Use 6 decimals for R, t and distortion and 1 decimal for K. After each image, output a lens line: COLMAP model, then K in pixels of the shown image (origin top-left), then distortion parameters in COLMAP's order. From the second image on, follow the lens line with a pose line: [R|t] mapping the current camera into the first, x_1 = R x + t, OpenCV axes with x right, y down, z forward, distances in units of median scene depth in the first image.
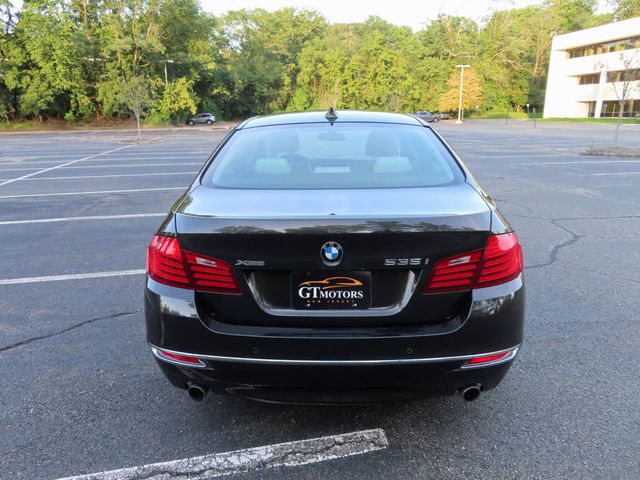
lens RADIAL K [[464.6, 0, 315.8], [0, 464.6, 239.0], [0, 0, 1]] dist [-0.008702, 0.004457]
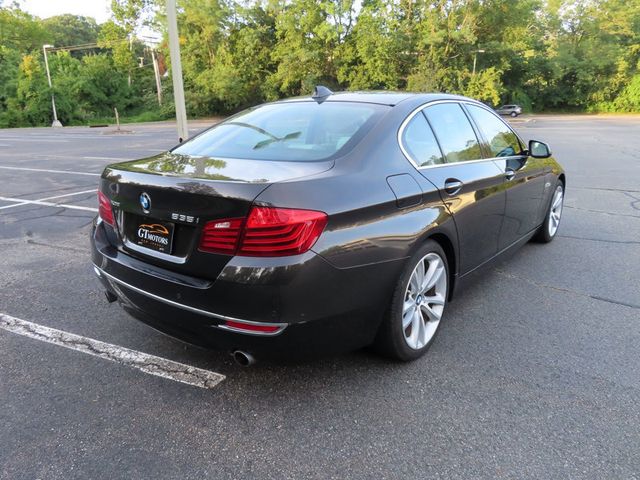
lens RADIAL K [[467.3, 0, 320.0], [0, 467.3, 240.0], [0, 0, 1]] dist [-0.026686, 0.032888]
pose [[0.799411, 0.171654, -0.575740, 0.053368], [-0.161453, 0.984442, 0.069331, -0.001476], [0.578684, 0.037531, 0.814688, 0.012486]]
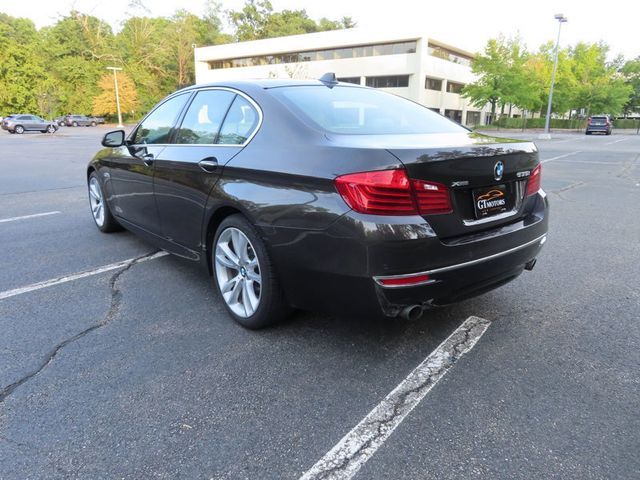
lens RADIAL K [[464.6, 0, 315.8], [0, 464.6, 239.0], [0, 0, 1]] dist [-0.008702, 0.004457]
pose [[0.750062, -0.153062, 0.643412, -0.059015], [0.161917, 0.985744, 0.045744, 0.003733], [-0.641241, 0.069869, 0.764152, 0.015561]]
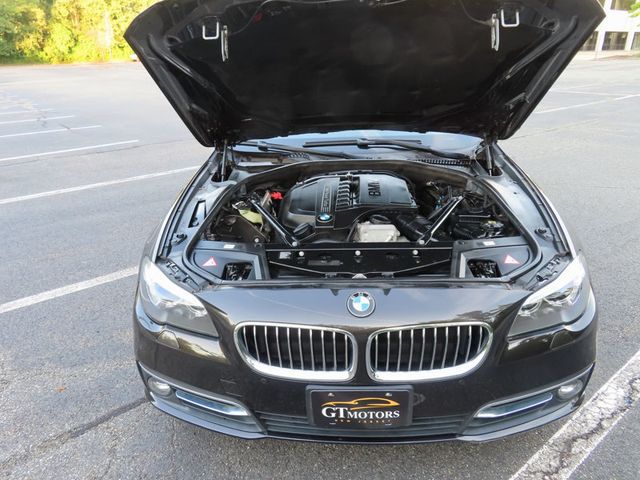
lens RADIAL K [[464.6, 0, 315.8], [0, 464.6, 239.0], [0, 0, 1]] dist [-0.008702, 0.004457]
pose [[0.892433, -0.180878, 0.413335, -0.060003], [0.130507, 0.980448, 0.147272, -0.006461], [-0.431892, -0.077487, 0.898591, 0.020804]]
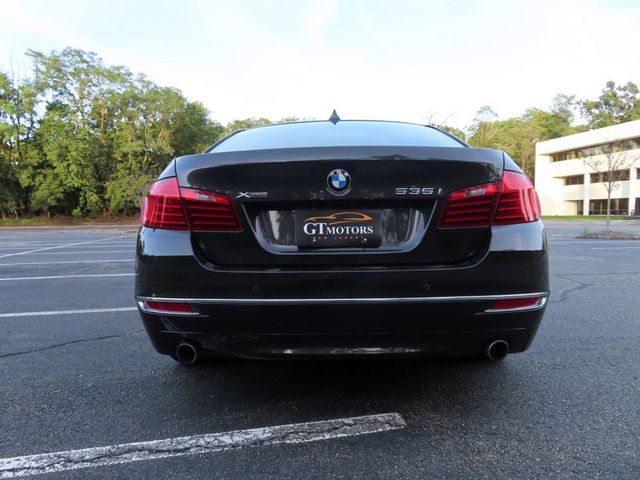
lens RADIAL K [[463.4, 0, 317.4], [0, 463.4, 237.0], [0, 0, 1]] dist [-0.012066, 0.005760]
pose [[0.999988, 0.000136, 0.004959, -0.000692], [0.000960, 0.975415, -0.220372, 0.016422], [-0.004867, 0.220375, 0.975403, 0.005020]]
